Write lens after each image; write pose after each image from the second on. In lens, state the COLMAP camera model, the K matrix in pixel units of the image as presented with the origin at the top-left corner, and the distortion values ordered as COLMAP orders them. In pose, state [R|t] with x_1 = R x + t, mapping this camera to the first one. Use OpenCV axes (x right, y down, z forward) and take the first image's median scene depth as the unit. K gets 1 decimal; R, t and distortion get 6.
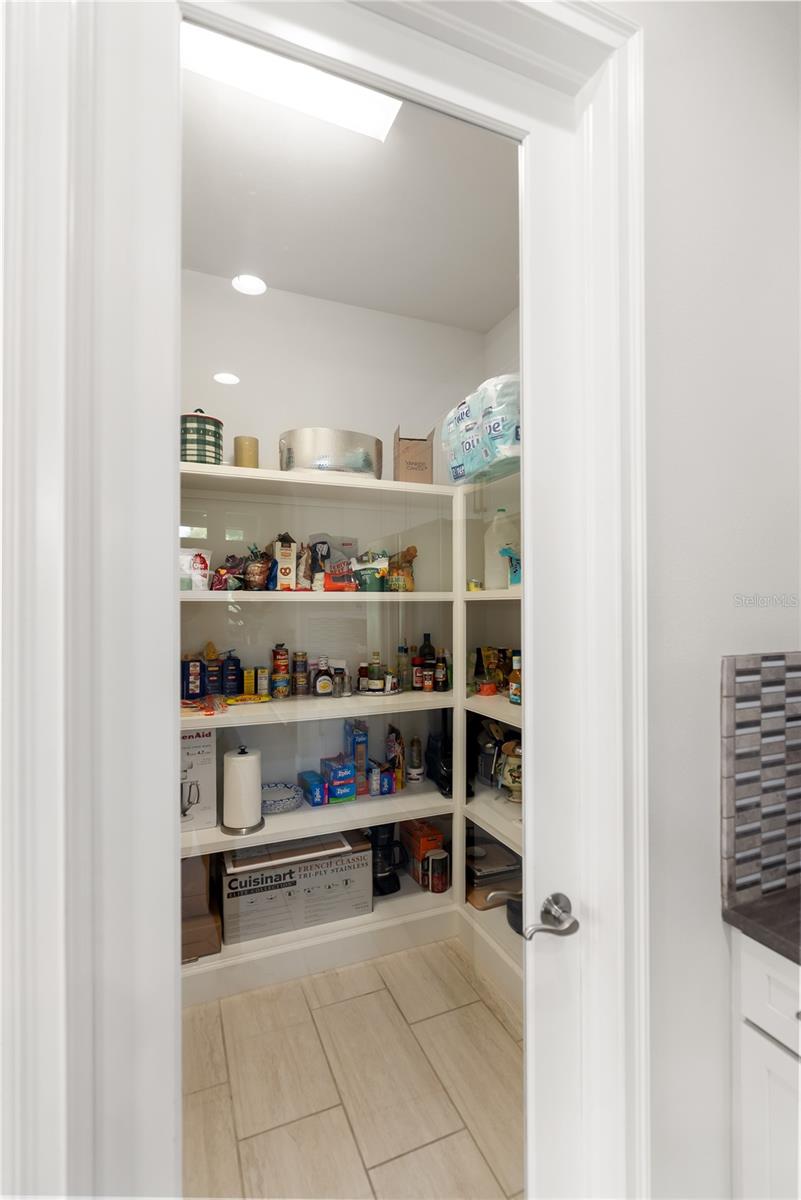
lens RADIAL K [[558.3, 0, 387.8], [0, 558.3, 600.4], [0, 0, 1]] dist [-0.004289, 0.002500]
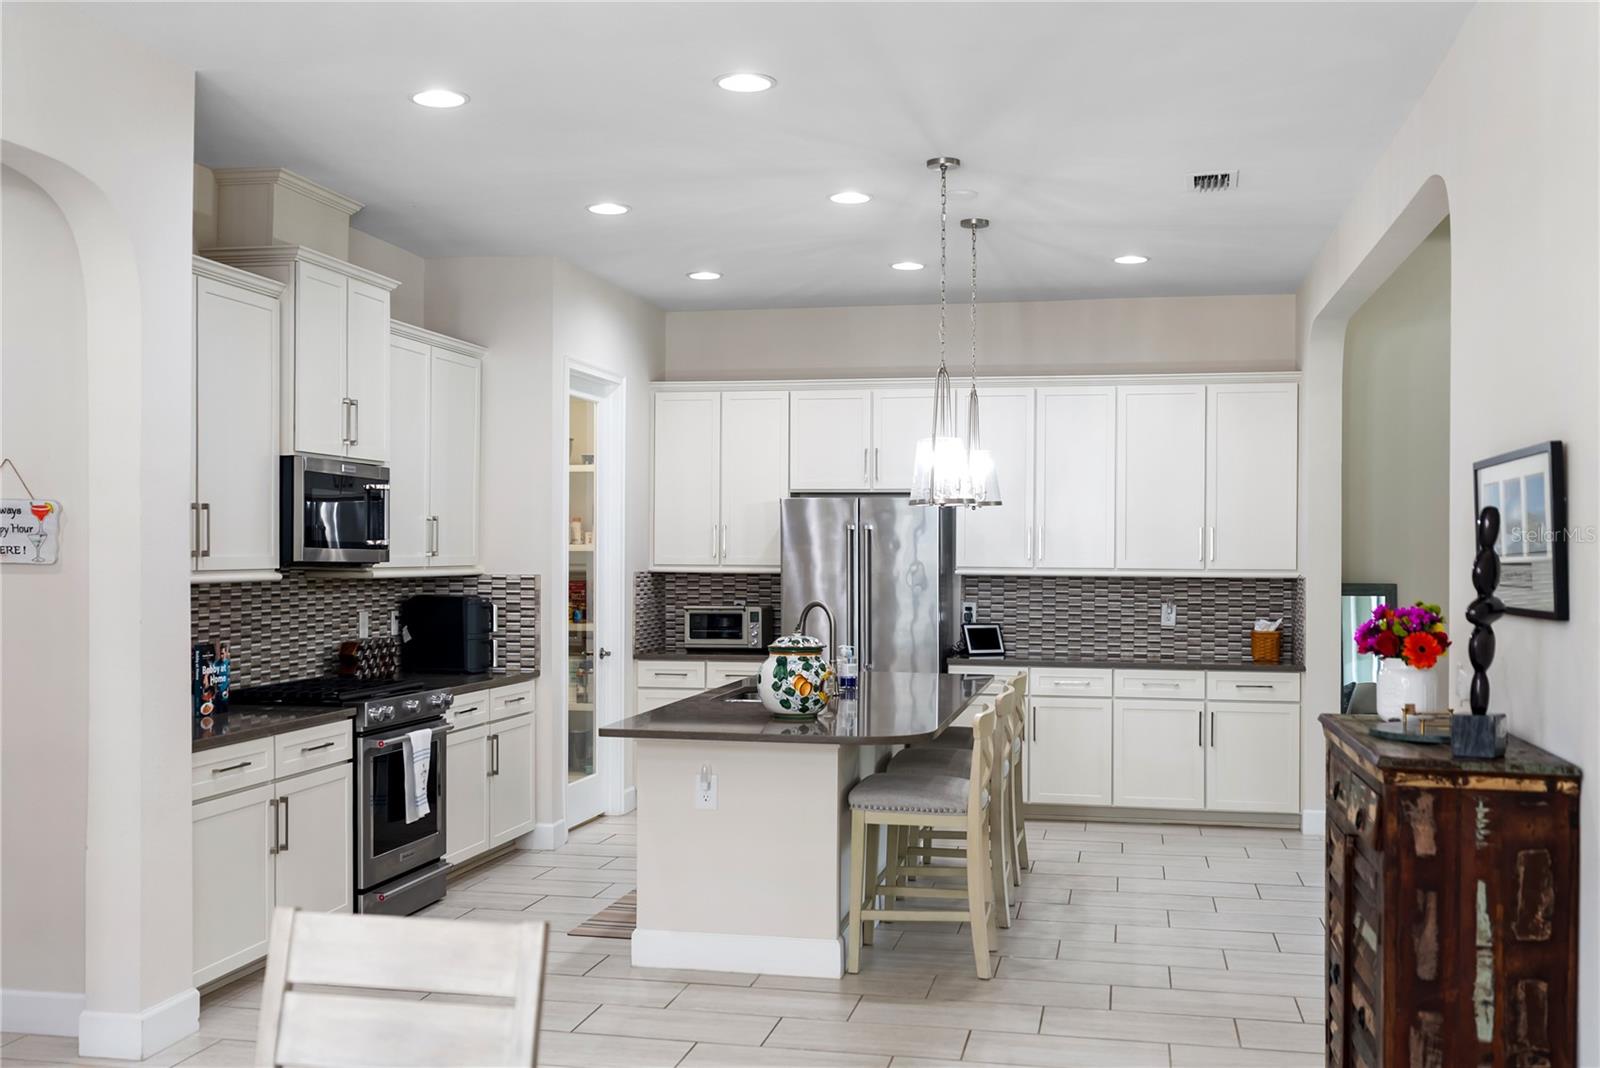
lens RADIAL K [[1637.2, 0, 804.0], [0, 1637.2, 568.9], [0, 0, 1]] dist [0.021164, 0.000000]
pose [[0.548257, -0.002185, 0.836307, -2.617318], [-0.011054, 0.999890, 0.009859, -0.005064], [-0.836237, -0.014650, 0.548172, -1.920290]]
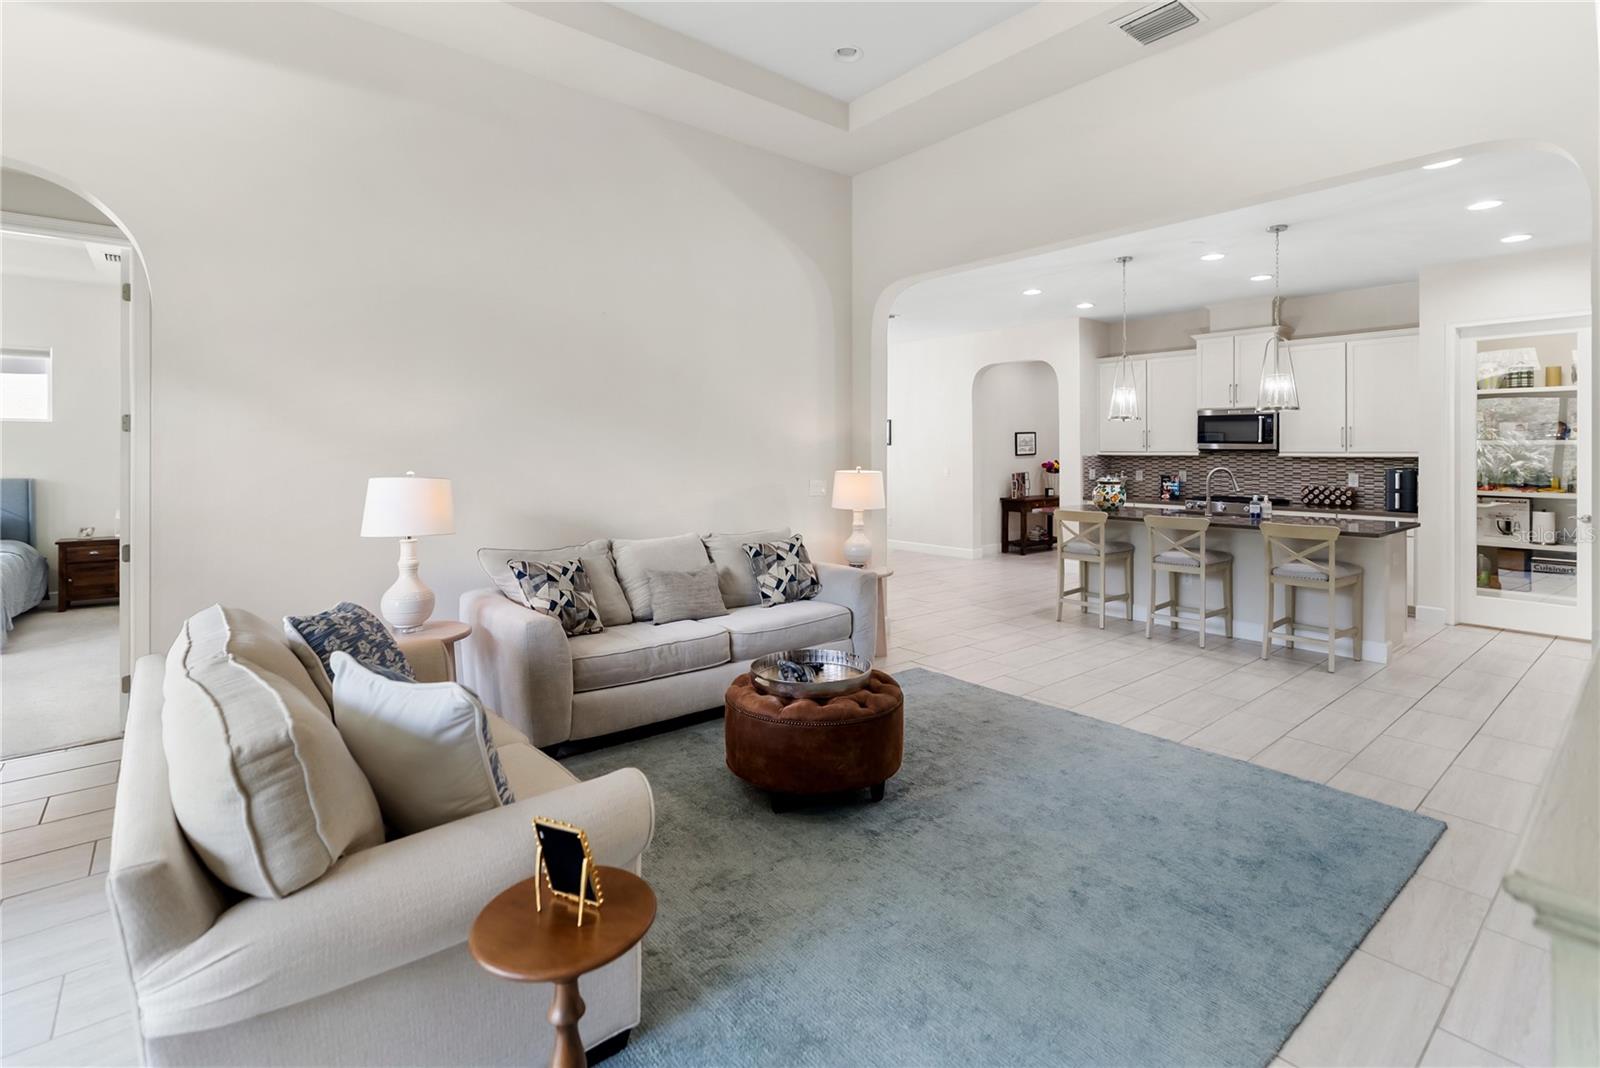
lens RADIAL K [[744.4, 0, 805.6], [0, 744.4, 456.2], [0, 0, 1]] dist [-0.004289, 0.002500]
pose [[0.307715, 0.012619, -0.951395, 1.473430], [0.000739, 0.999909, 0.013501, 0.004449], [0.951478, -0.004858, 0.307677, -2.432406]]
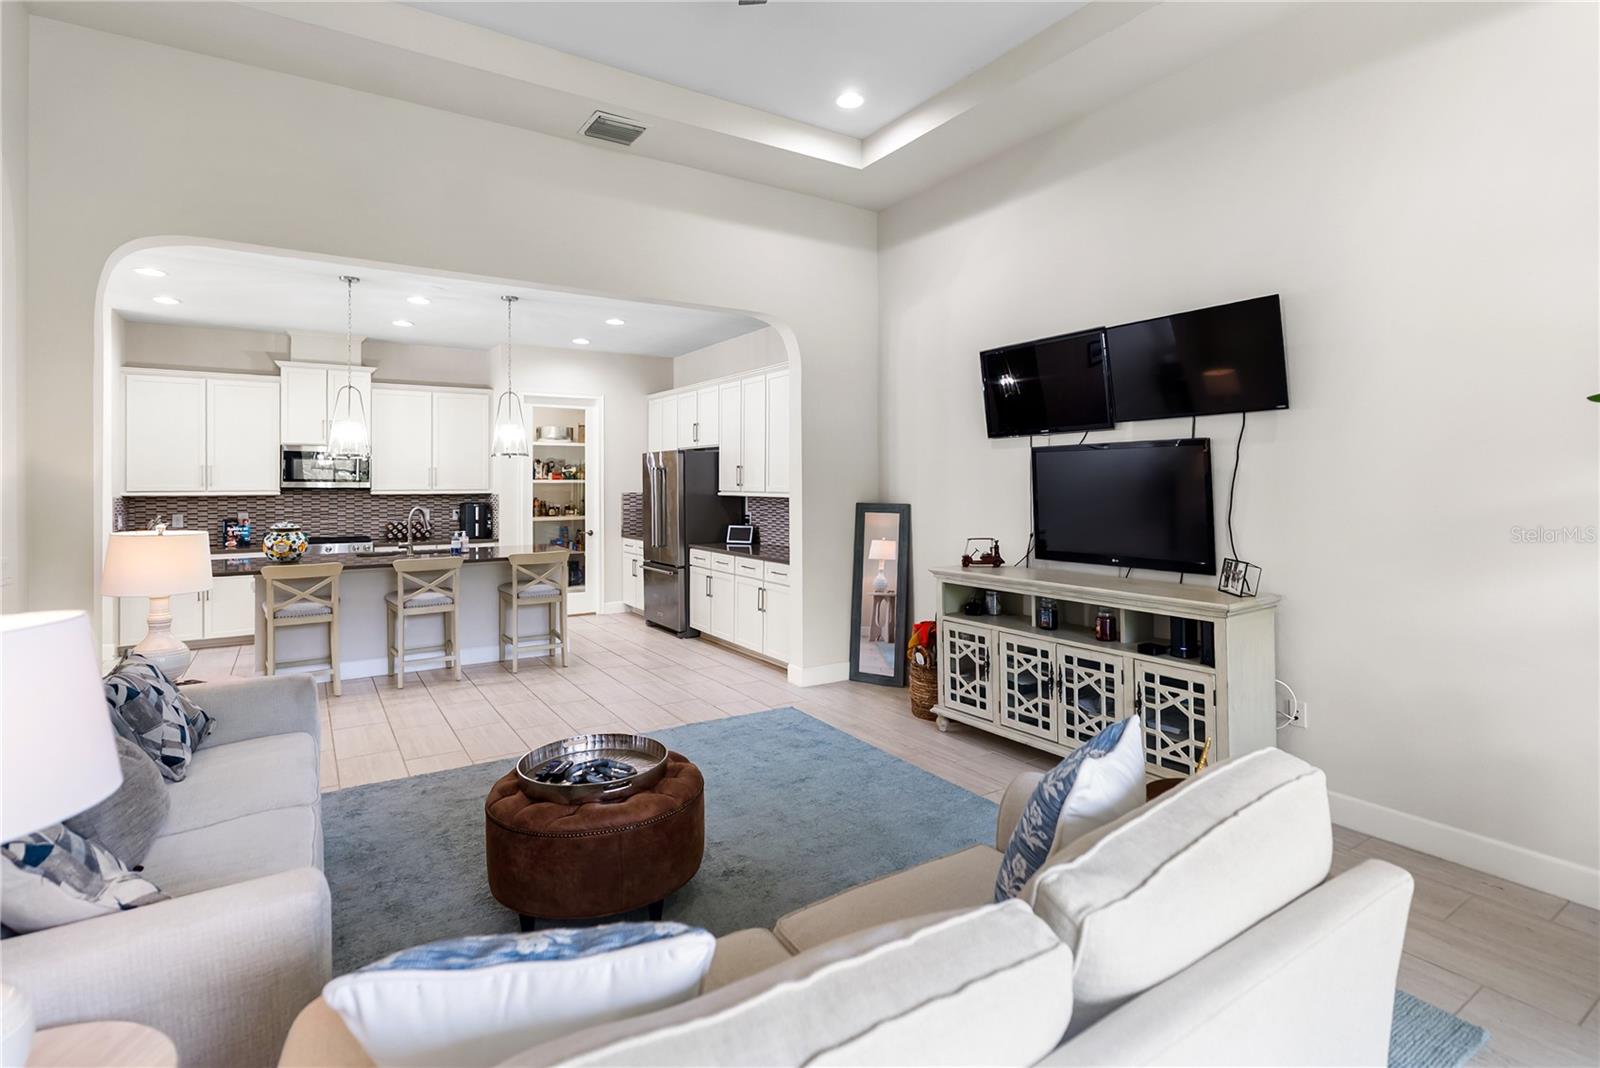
lens RADIAL K [[783.4, 0, 812.1], [0, 783.4, 481.7], [0, 0, 1]] dist [-0.004918, 0.001775]
pose [[0.979849, 0.003898, 0.199700, 0.387385], [-0.004542, 0.999986, 0.002768, -0.021250], [-0.199687, -0.003619, 0.979853, -3.181974]]
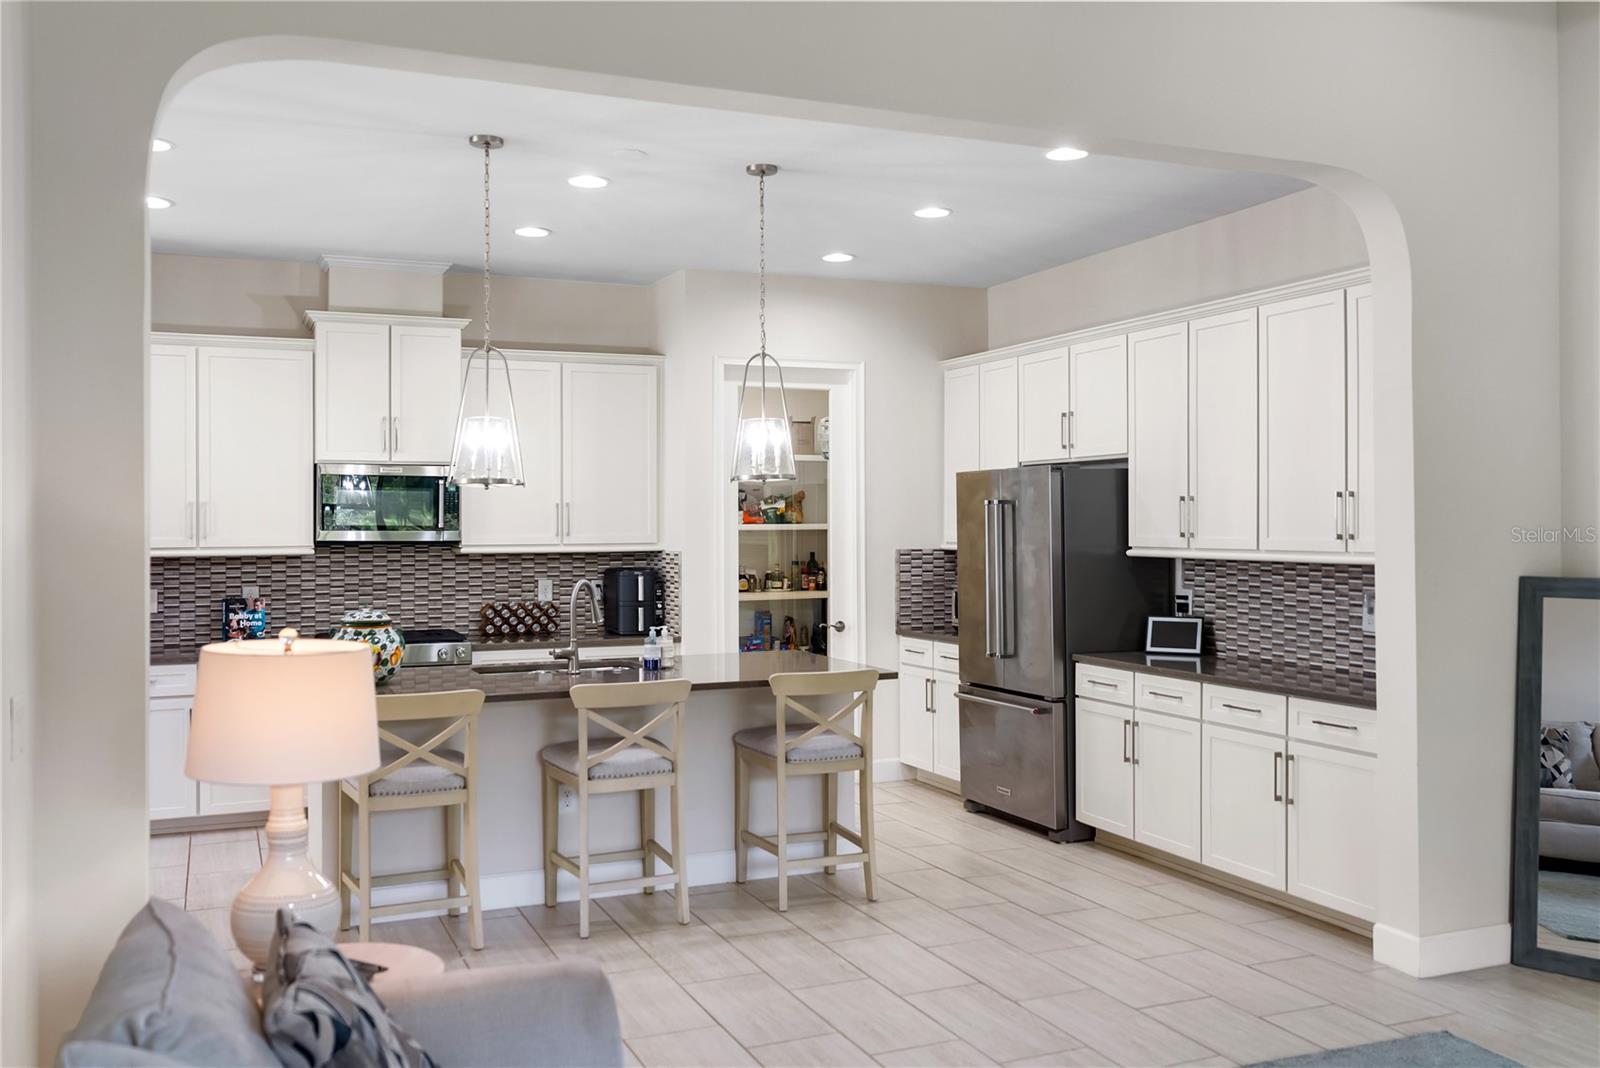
lens RADIAL K [[1386.2, 0, 802.0], [0, 1386.2, 521.6], [0, 0, 1]] dist [0.006113, 0.016814]
pose [[0.999741, 0.000854, 0.022735, -0.039653], [-0.000916, 0.999996, 0.002696, -0.031015], [-0.022733, -0.002717, 0.999738, -2.796228]]
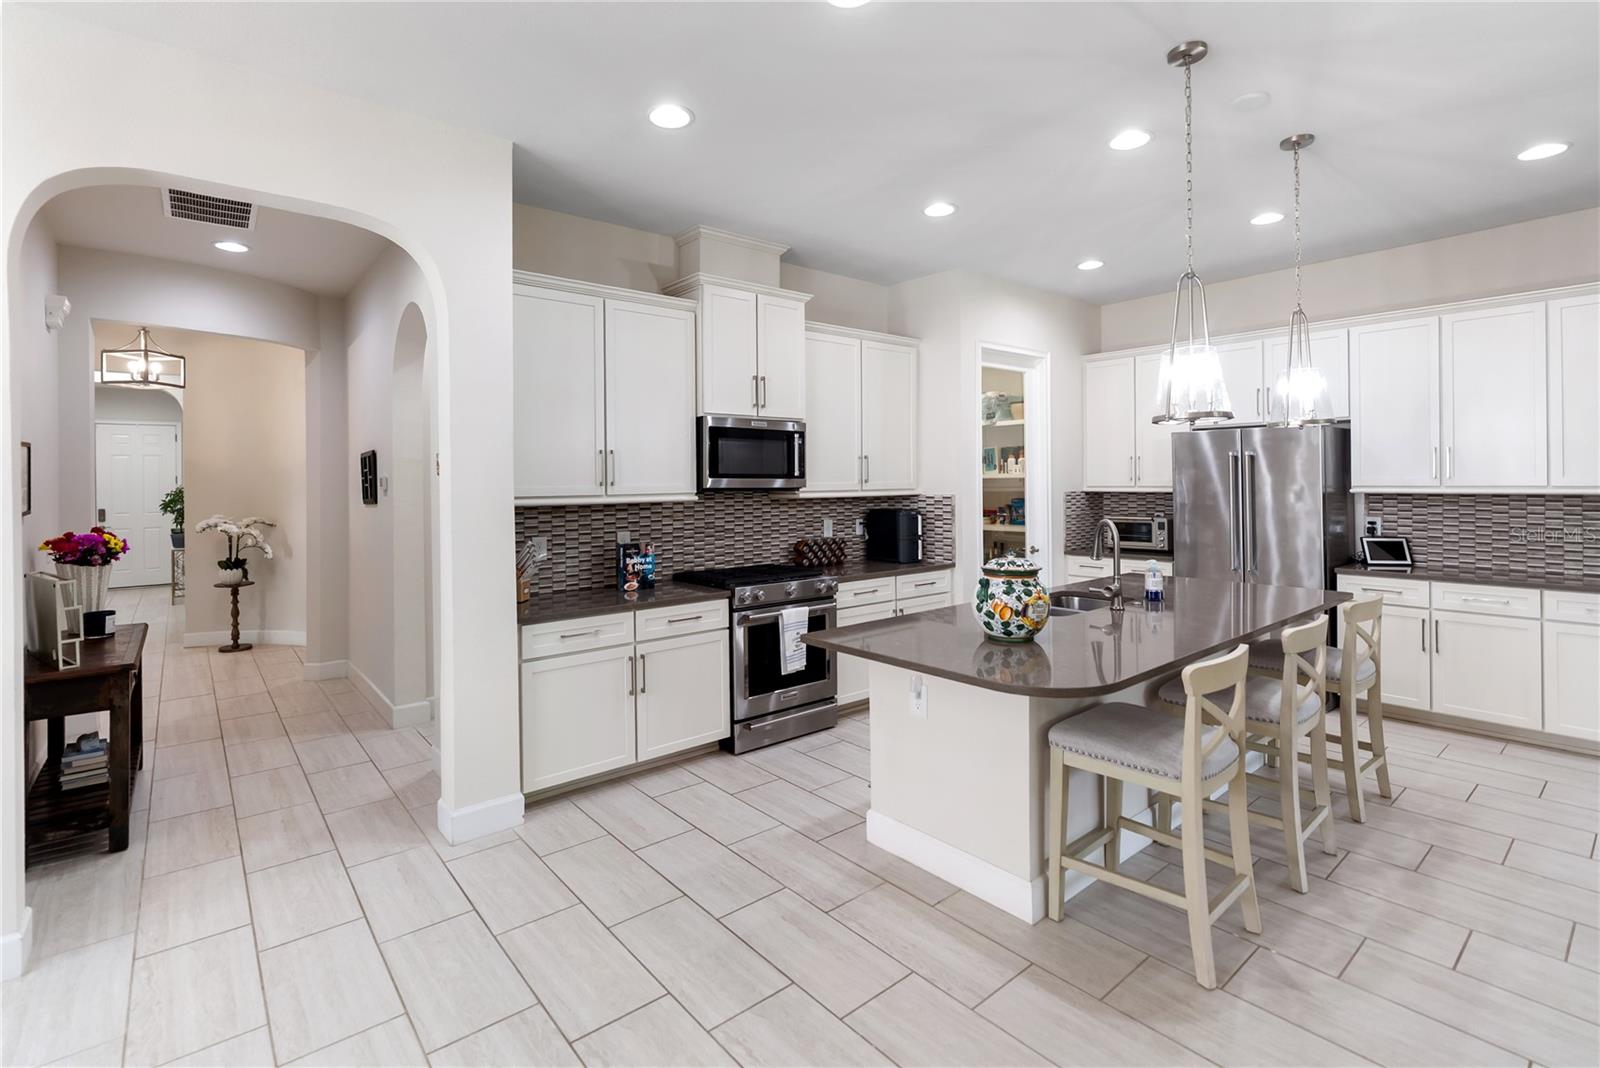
lens RADIAL K [[744.4, 0, 785.2], [0, 744.4, 483.8], [0, 0, 1]] dist [-0.004289, 0.002500]
pose [[0.953300, -0.006502, 0.301955, -1.297827], [0.005117, 0.999972, 0.005378, -0.000684], [-0.301981, -0.003582, 0.953307, -1.555697]]
